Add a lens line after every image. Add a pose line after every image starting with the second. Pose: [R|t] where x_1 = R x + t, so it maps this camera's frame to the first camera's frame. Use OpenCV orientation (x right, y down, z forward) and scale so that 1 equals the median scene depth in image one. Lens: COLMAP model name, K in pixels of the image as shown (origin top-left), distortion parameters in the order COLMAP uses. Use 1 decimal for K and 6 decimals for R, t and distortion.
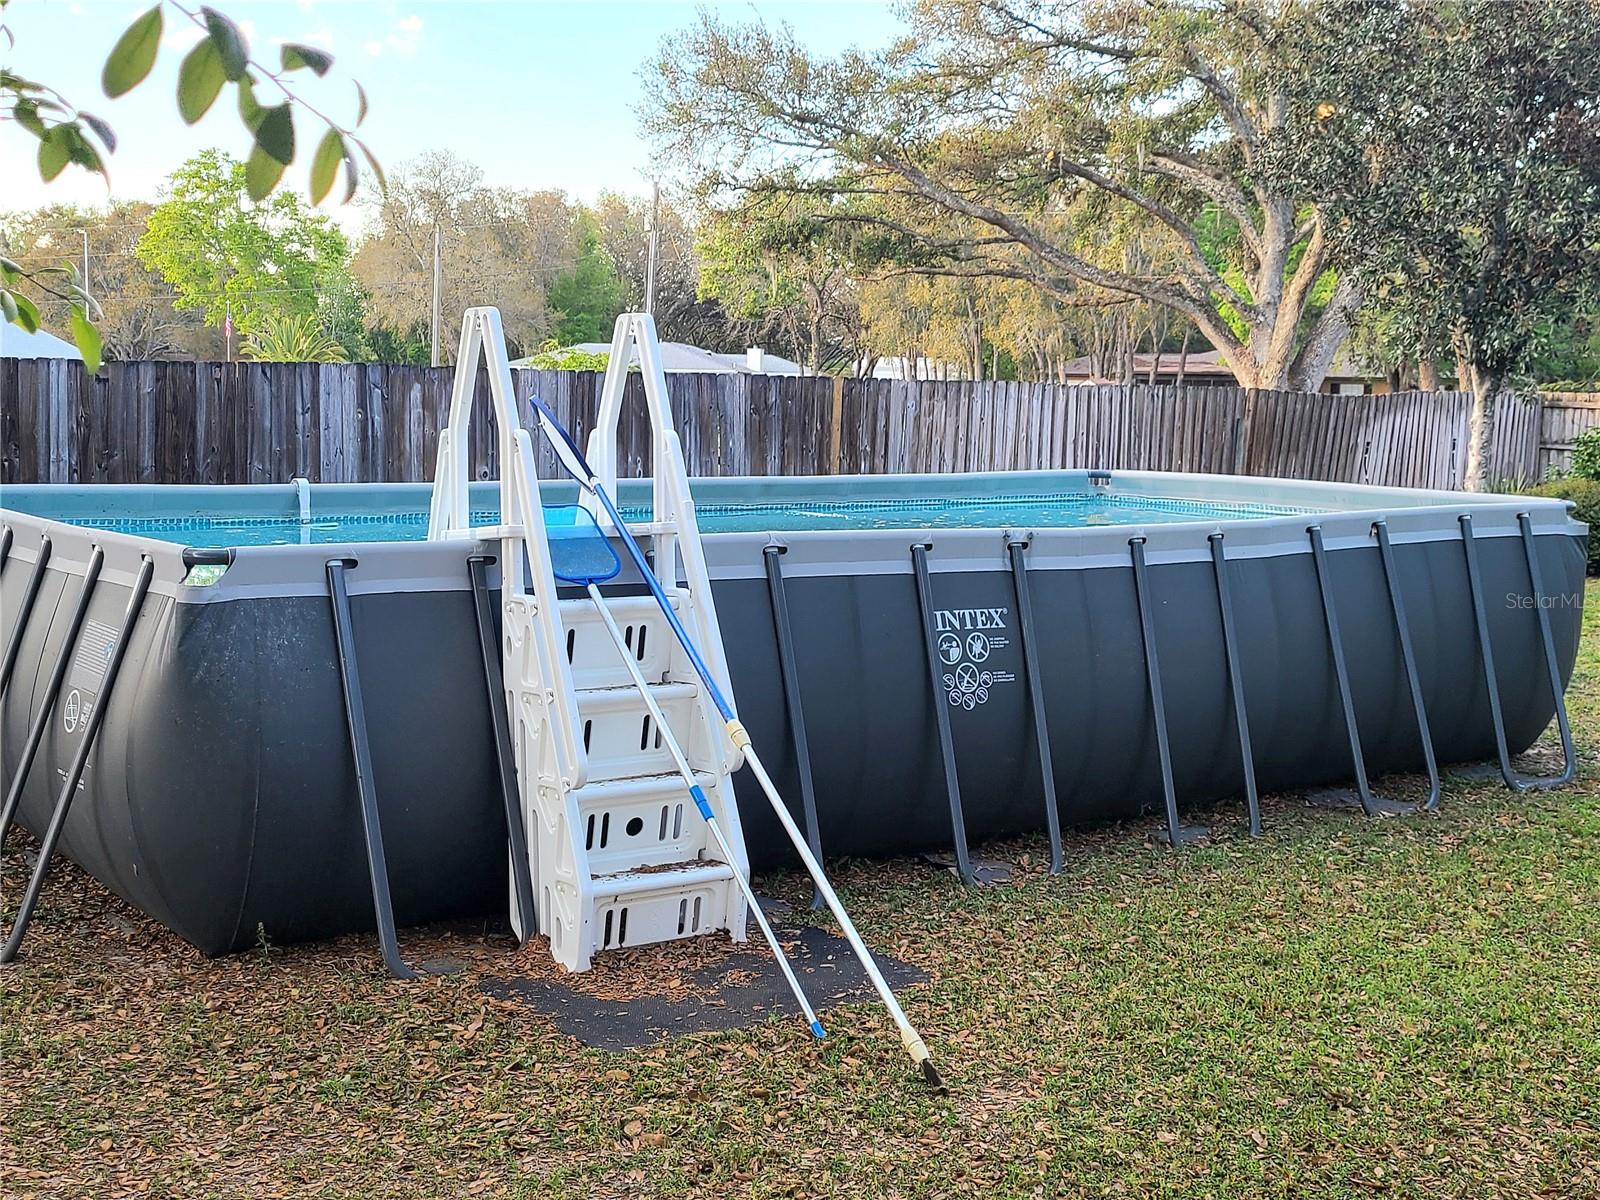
lens RADIAL K [[1970.6, 0, 800.0], [0, 1970.6, 600.0], [0, 0, 1]] dist [0.052193, -0.008119]
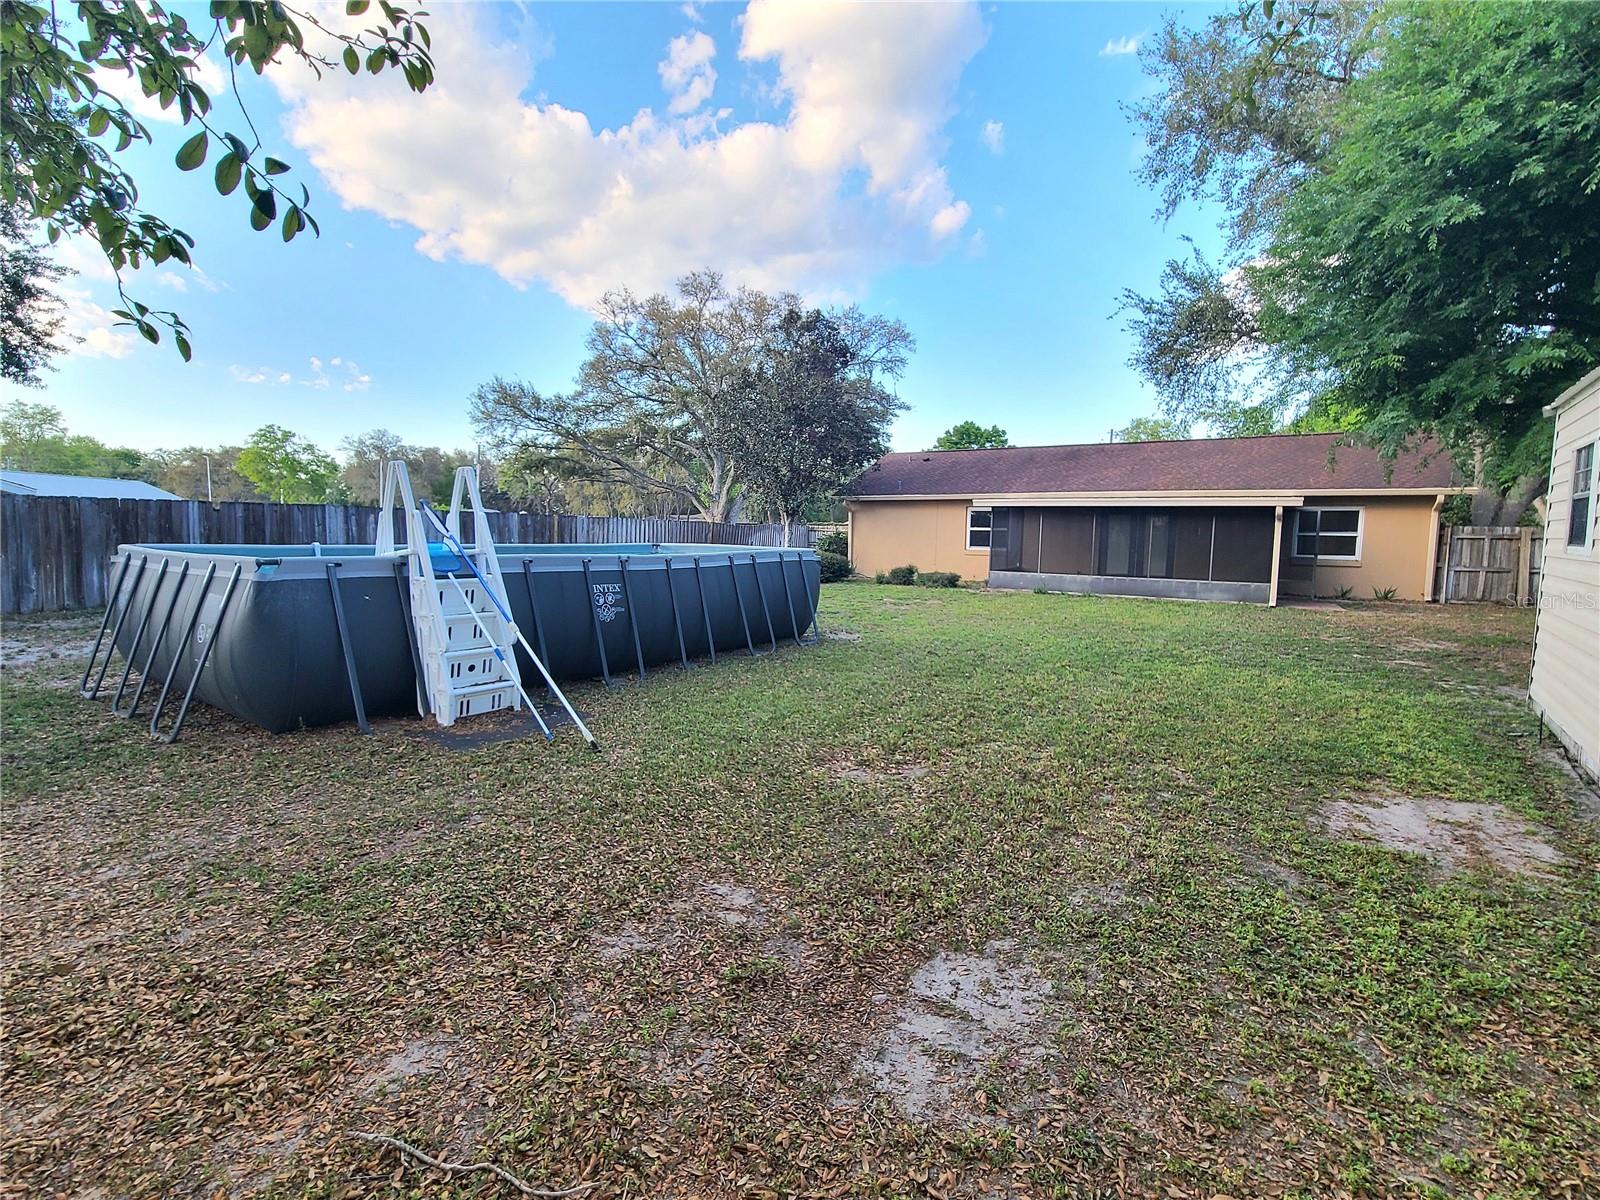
lens RADIAL K [[718.3, 0, 800.0], [0, 718.3, 600.0], [0, 0, 1]] dist [-0.002370, -0.000668]
pose [[0.941916, -0.032491, 0.334273, 0.006638], [0.035716, 0.999356, -0.003502, 0.038166], [-0.333944, 0.015237, 0.942470, -0.008056]]
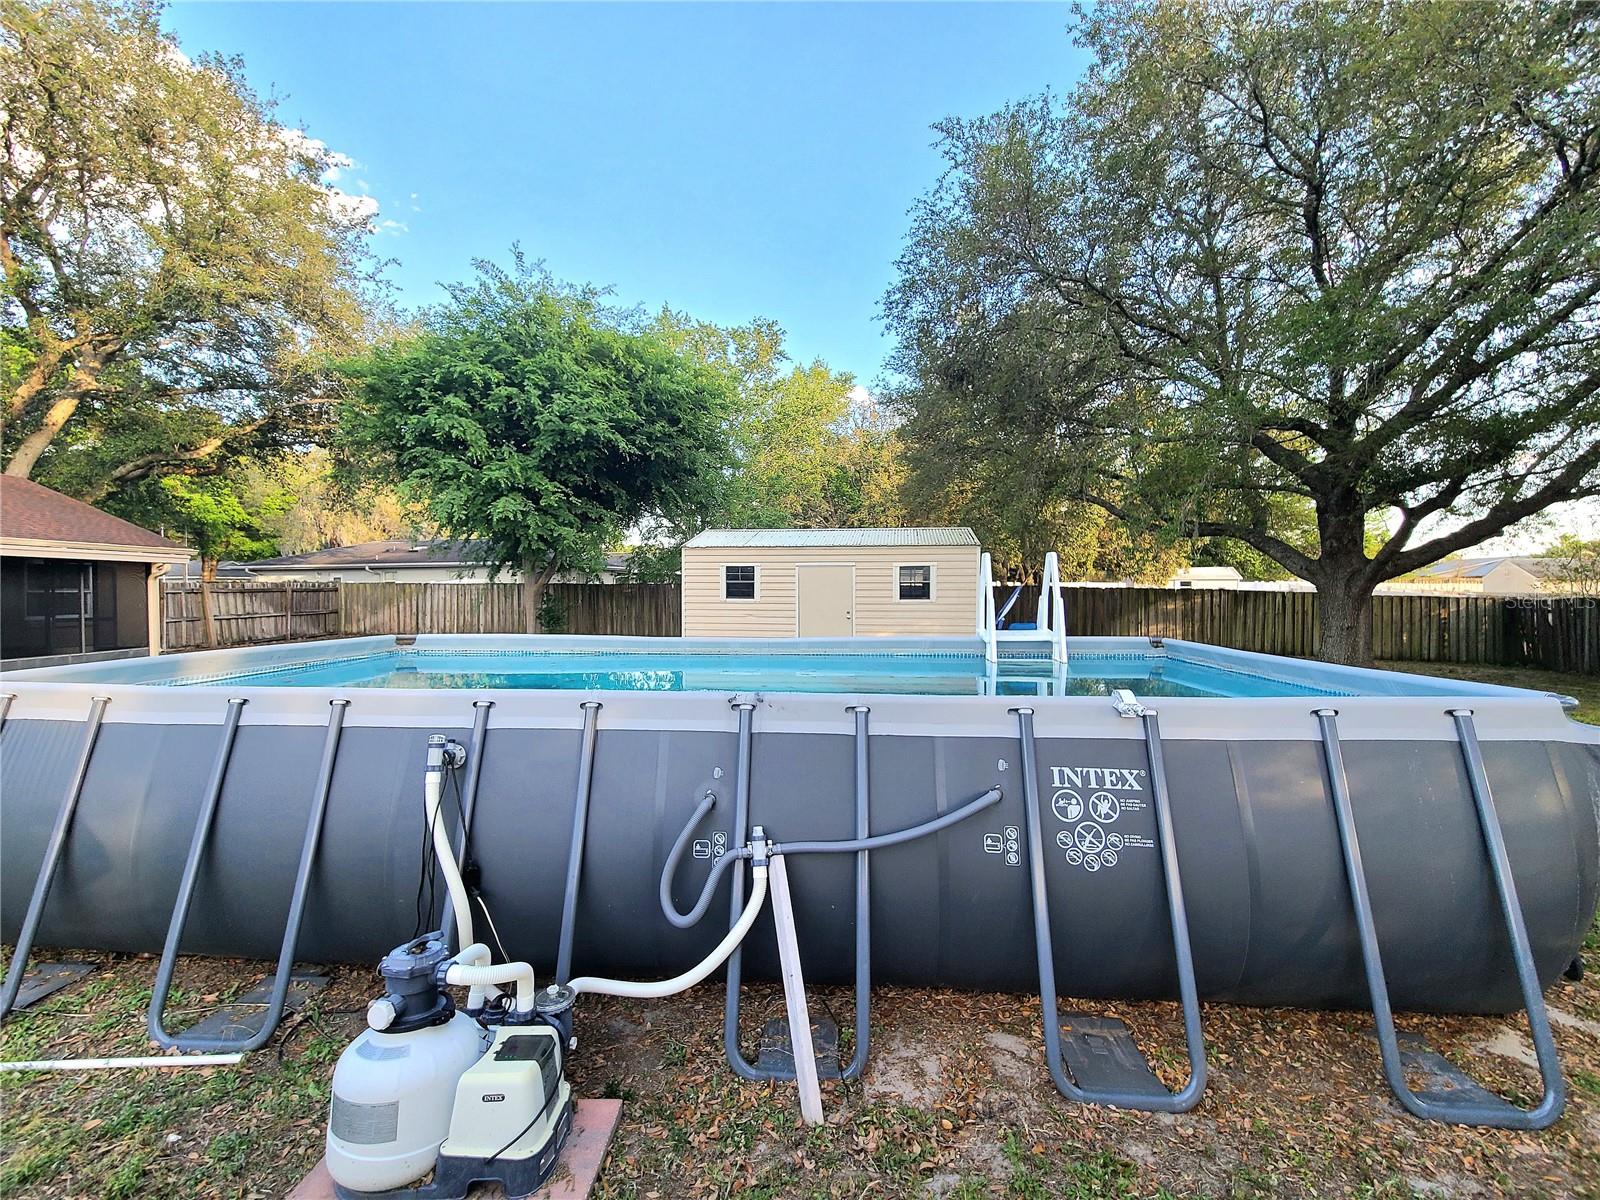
lens RADIAL K [[654.8, 0, 797.9], [0, 654.8, 598.9], [0, 0, 1]] dist [-0.002452, -0.000458]
pose [[-0.758551, -0.026057, 0.651093, -0.394887], [0.059514, 0.992254, 0.109046, -0.174773], [-0.648890, 0.121465, -0.751124, 1.633438]]
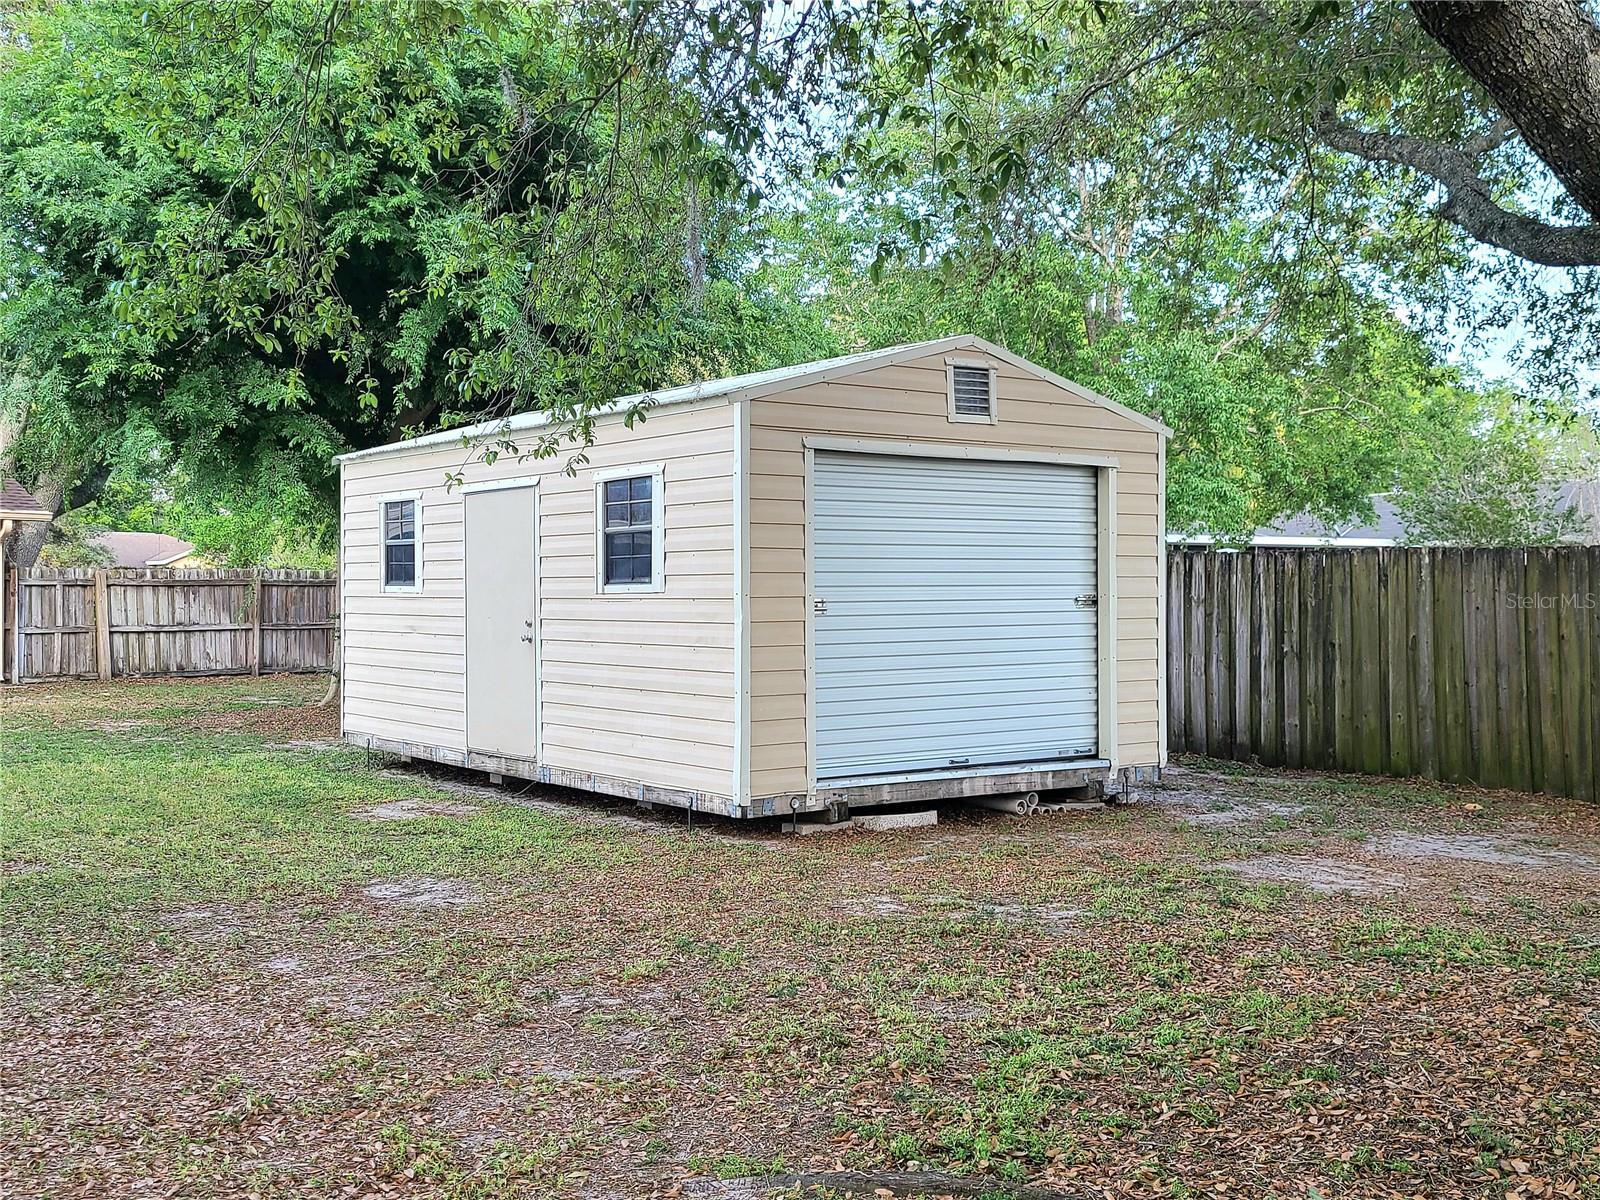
lens RADIAL K [[1698.5, 0, 795.1], [0, 1698.5, 591.0], [0, 0, 1]] dist [0.055297, -0.017145]
pose [[-0.074786, -0.009888, 0.997151, -0.941154], [0.106020, 0.994204, 0.017810, 0.029944], [-0.991548, 0.107050, -0.073304, 0.087683]]
